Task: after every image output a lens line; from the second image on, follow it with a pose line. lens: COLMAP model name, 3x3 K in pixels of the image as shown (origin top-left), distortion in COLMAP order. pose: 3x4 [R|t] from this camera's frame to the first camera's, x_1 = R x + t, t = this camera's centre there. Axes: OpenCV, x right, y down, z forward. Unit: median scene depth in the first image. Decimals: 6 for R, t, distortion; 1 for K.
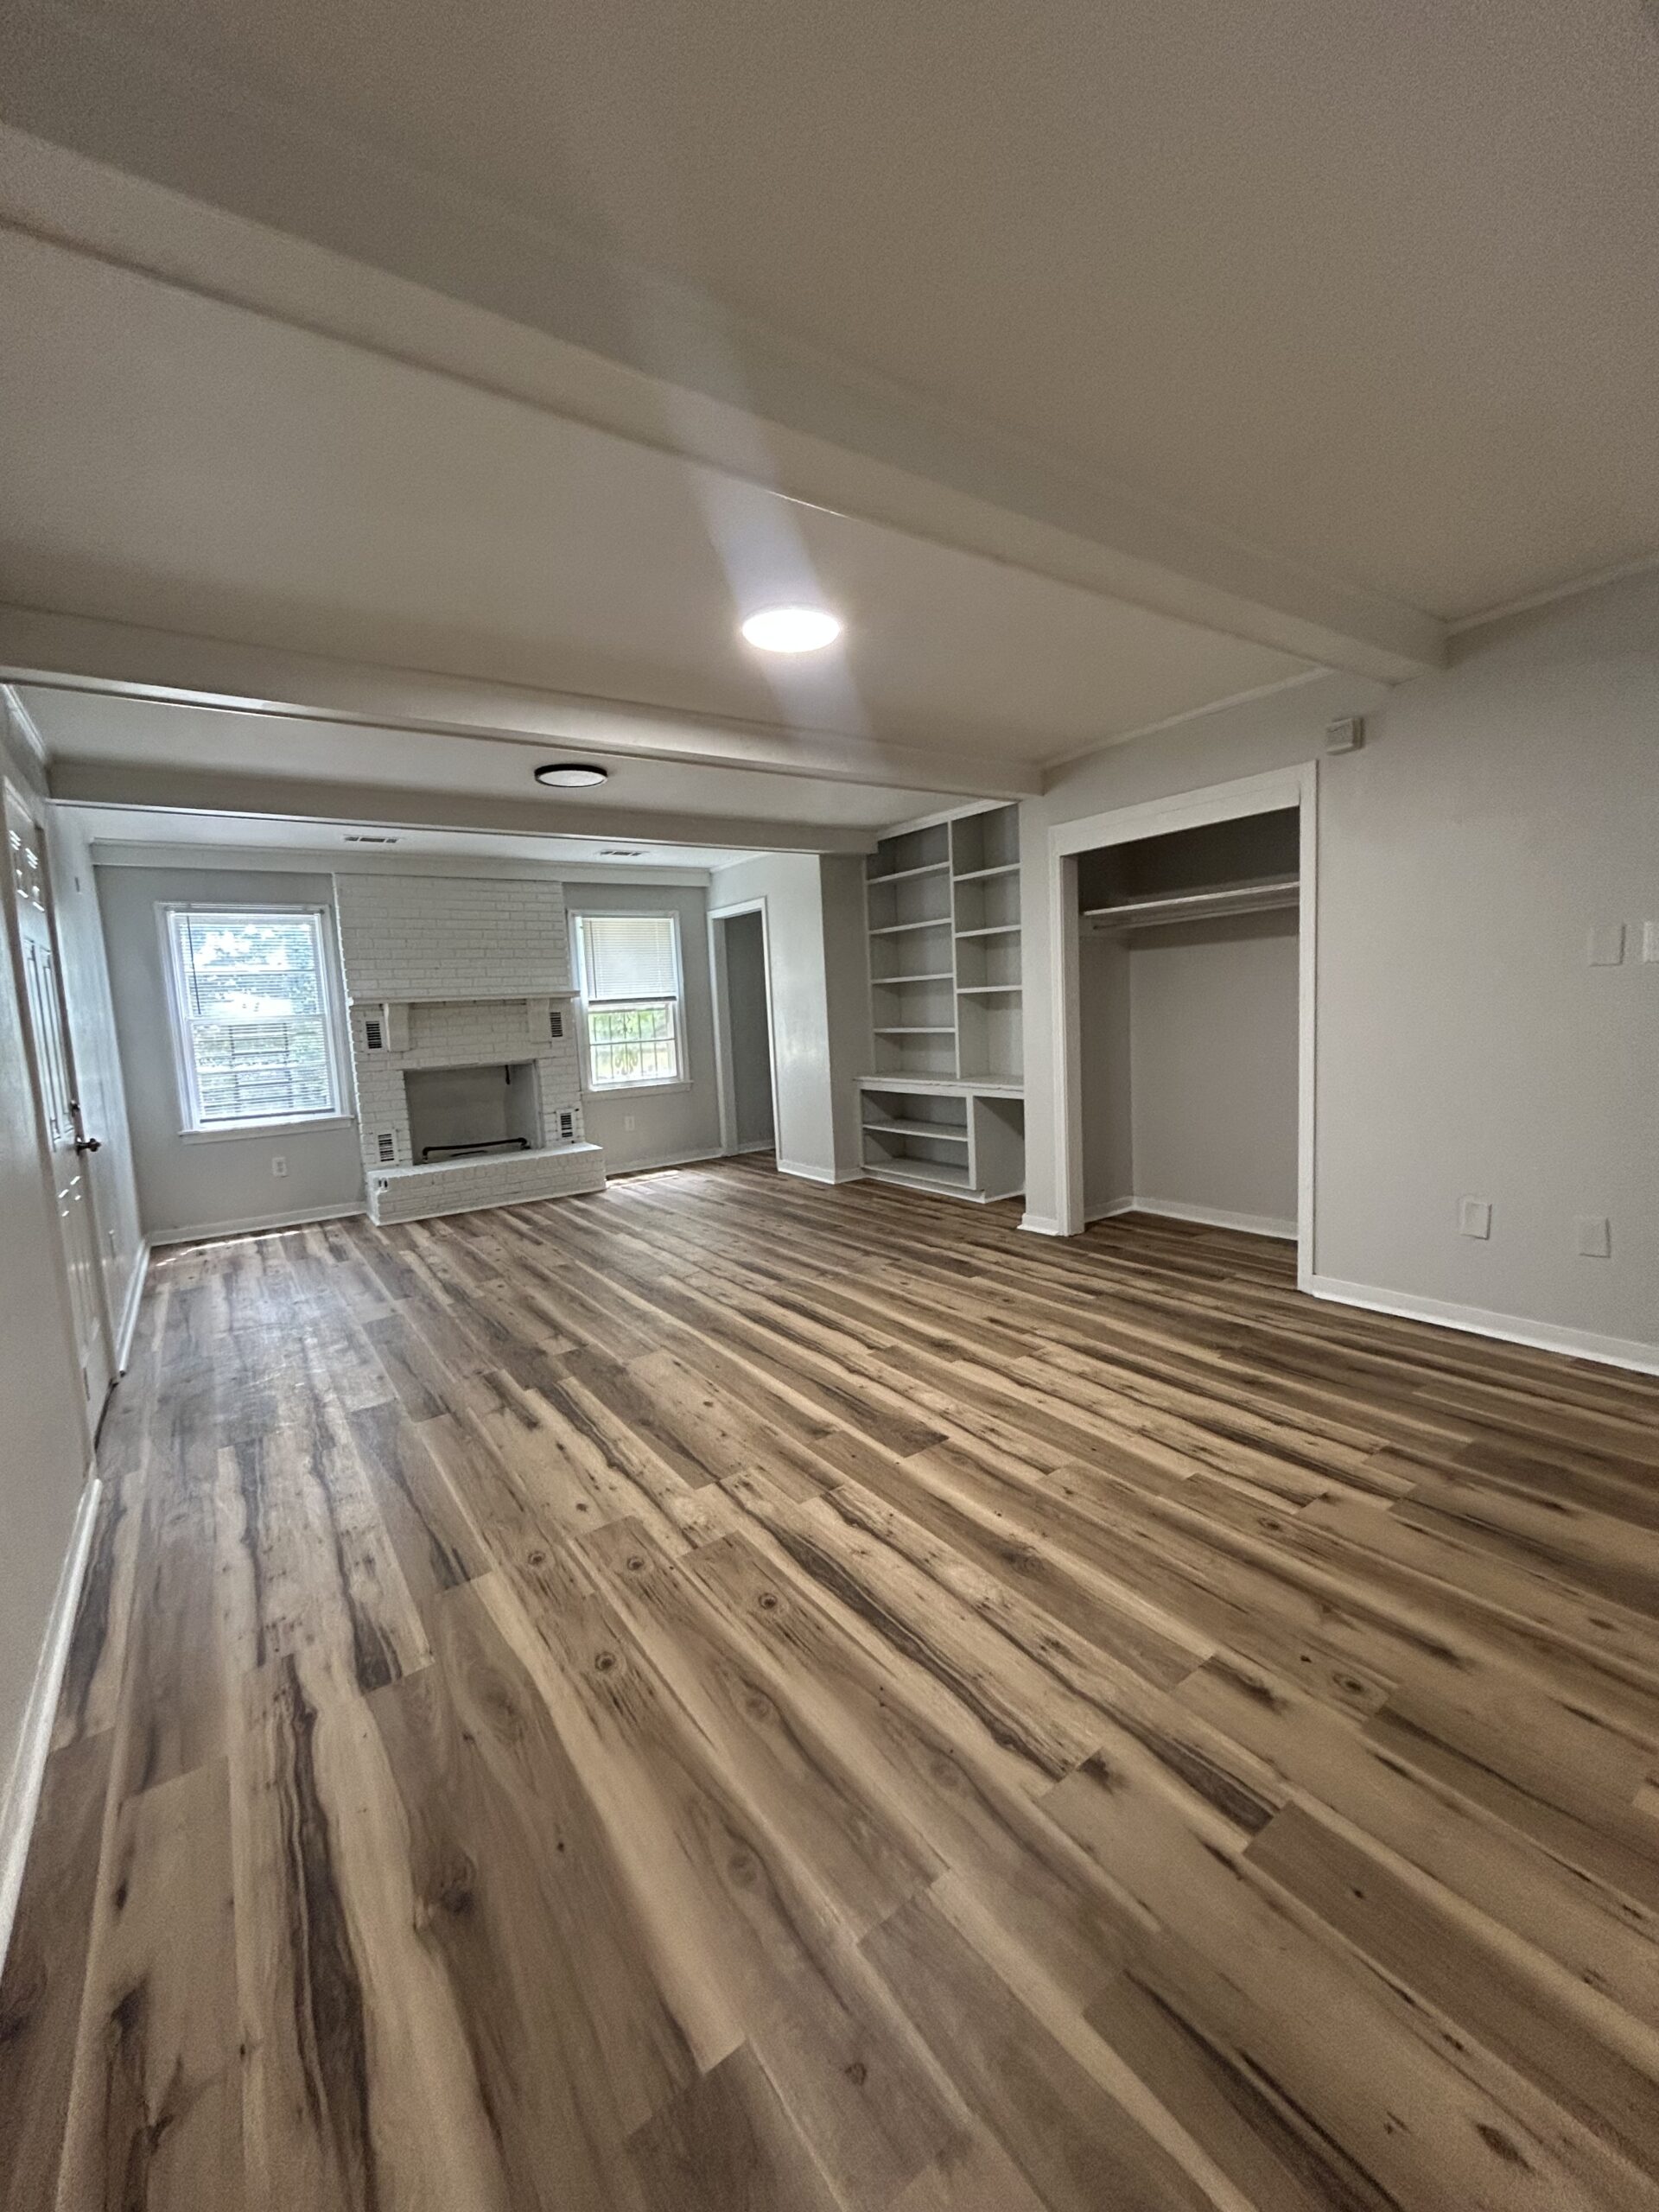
lens RADIAL K [[907.7, 0, 829.5], [0, 907.7, 1106.0], [0, 0, 1]] dist [0.000260, 0.000570]
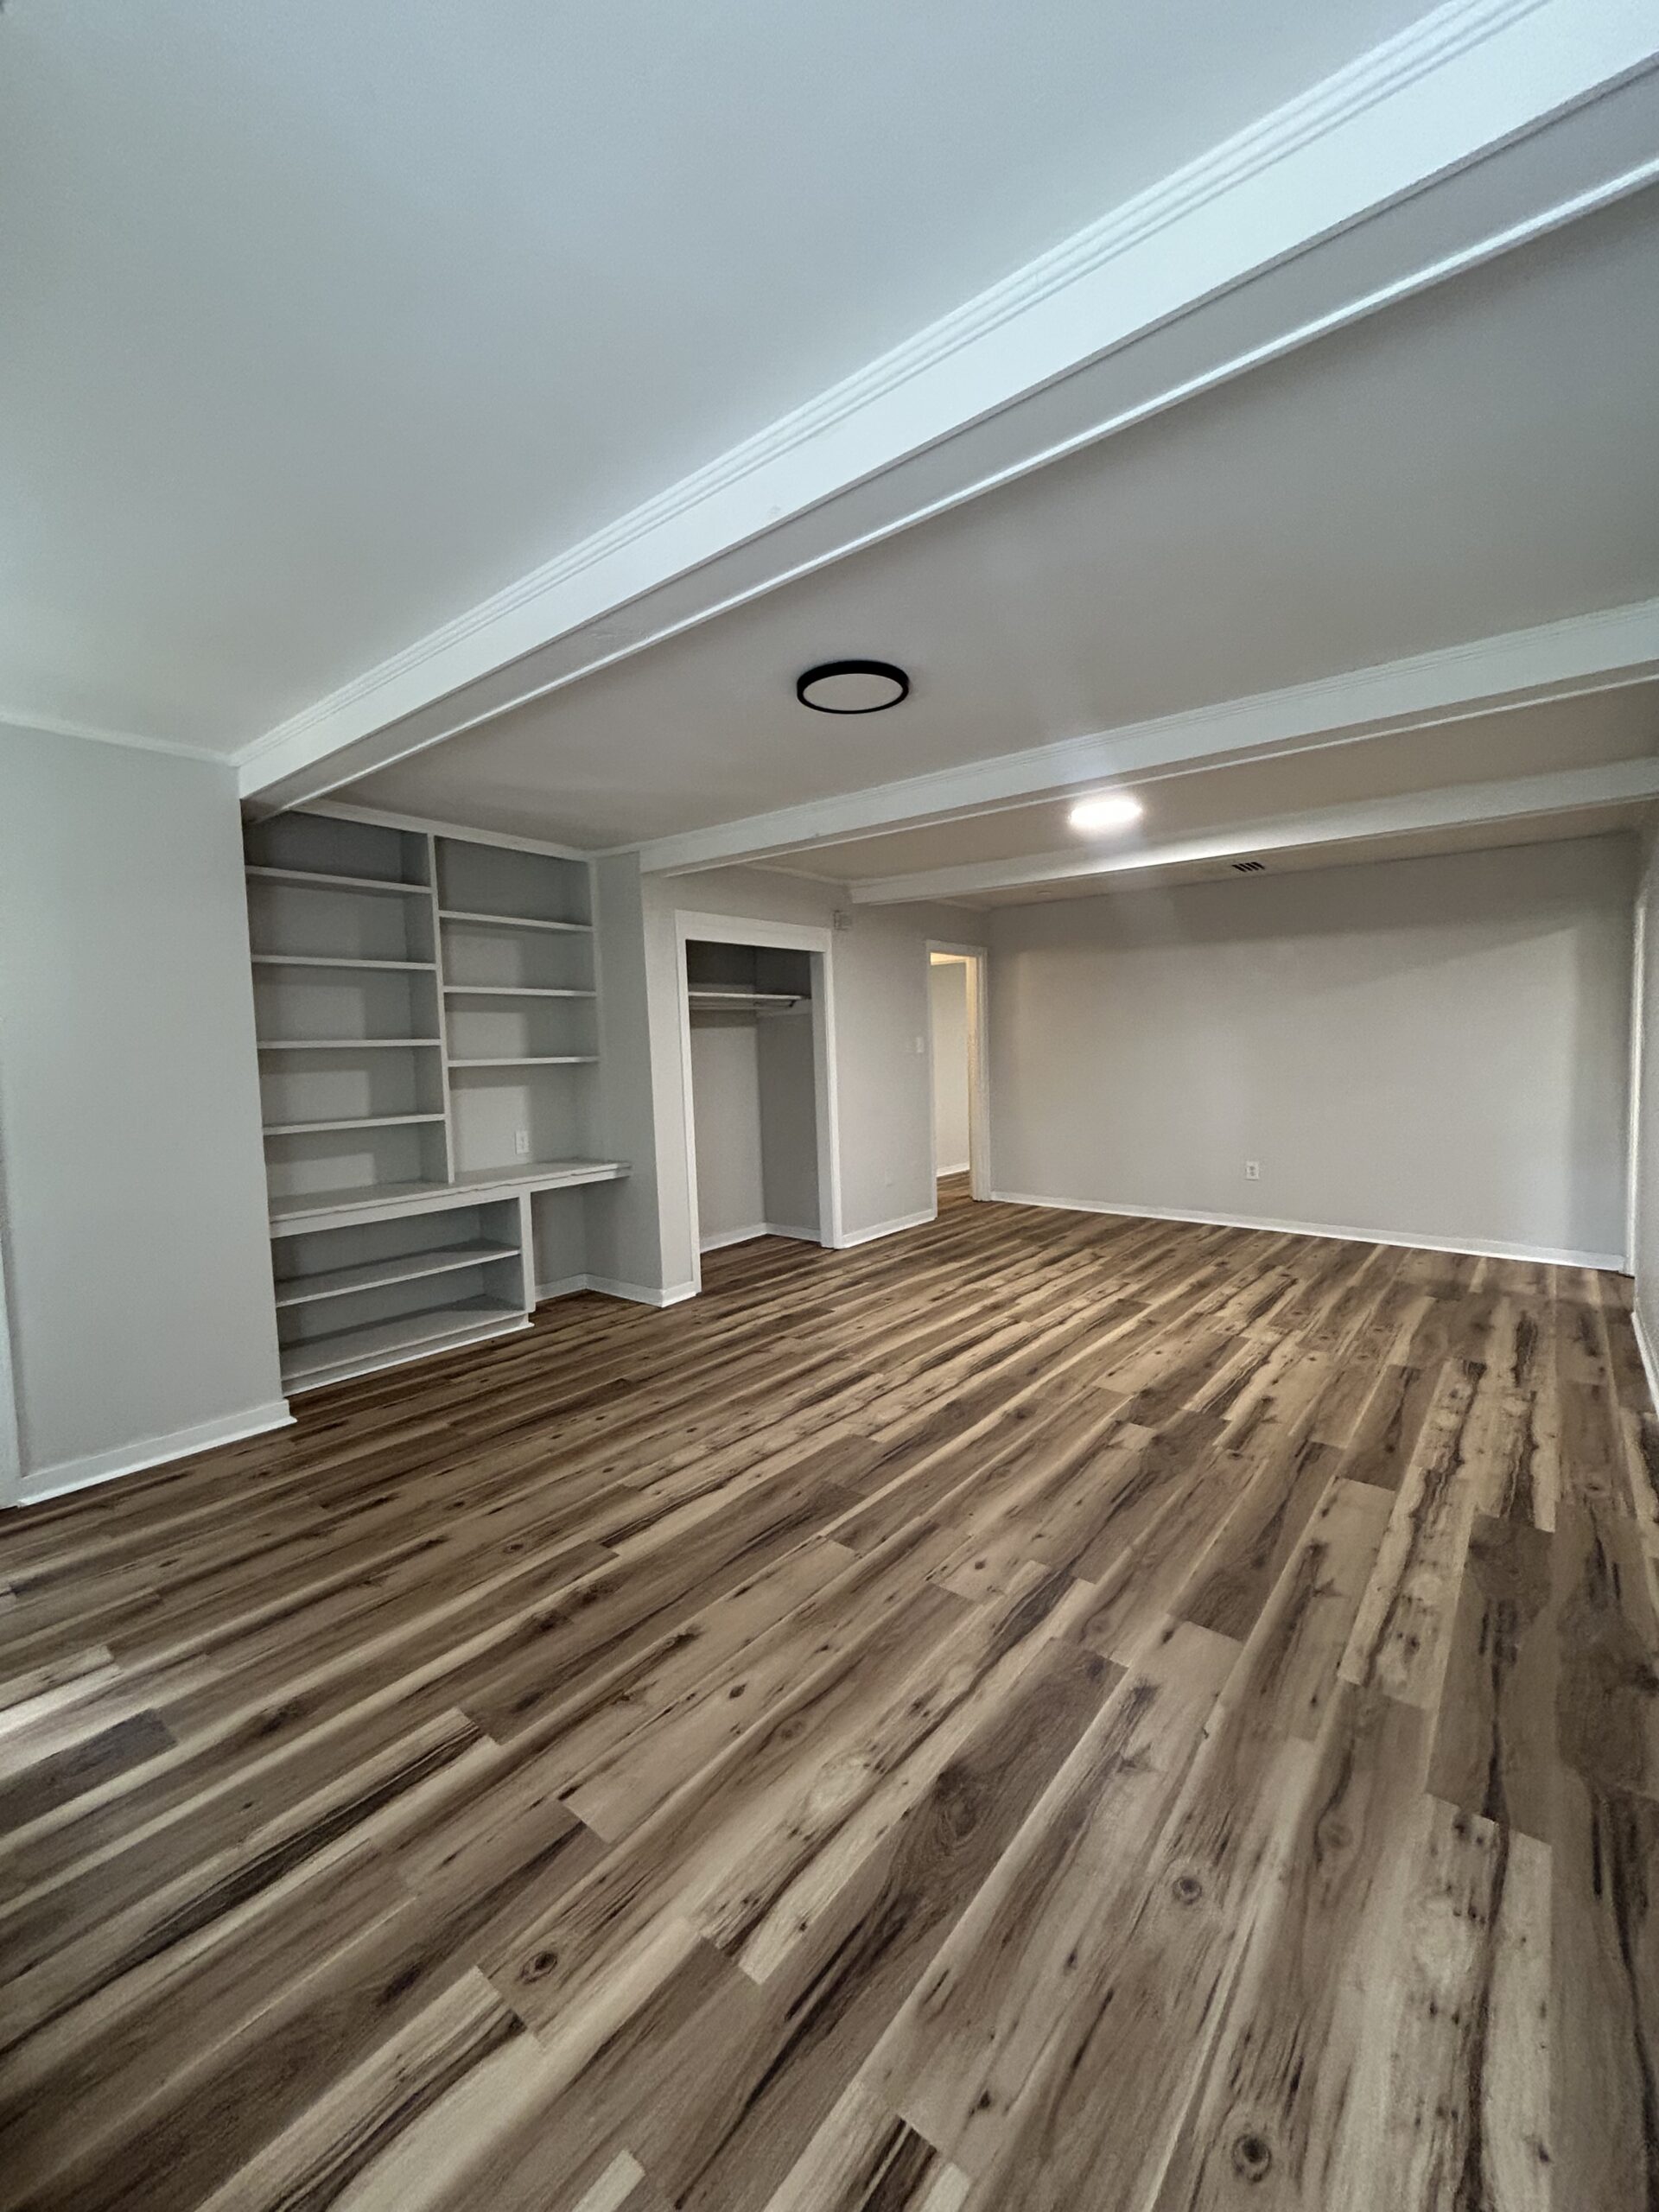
lens RADIAL K [[907.7, 0, 829.5], [0, 907.7, 1106.0], [0, 0, 1]] dist [0.000260, 0.000570]
pose [[-0.283991, -0.008000, 0.958794, -1.123494], [0.148525, 0.987528, 0.052232, -0.146576], [-0.947254, 0.157238, -0.279261, 1.574803]]
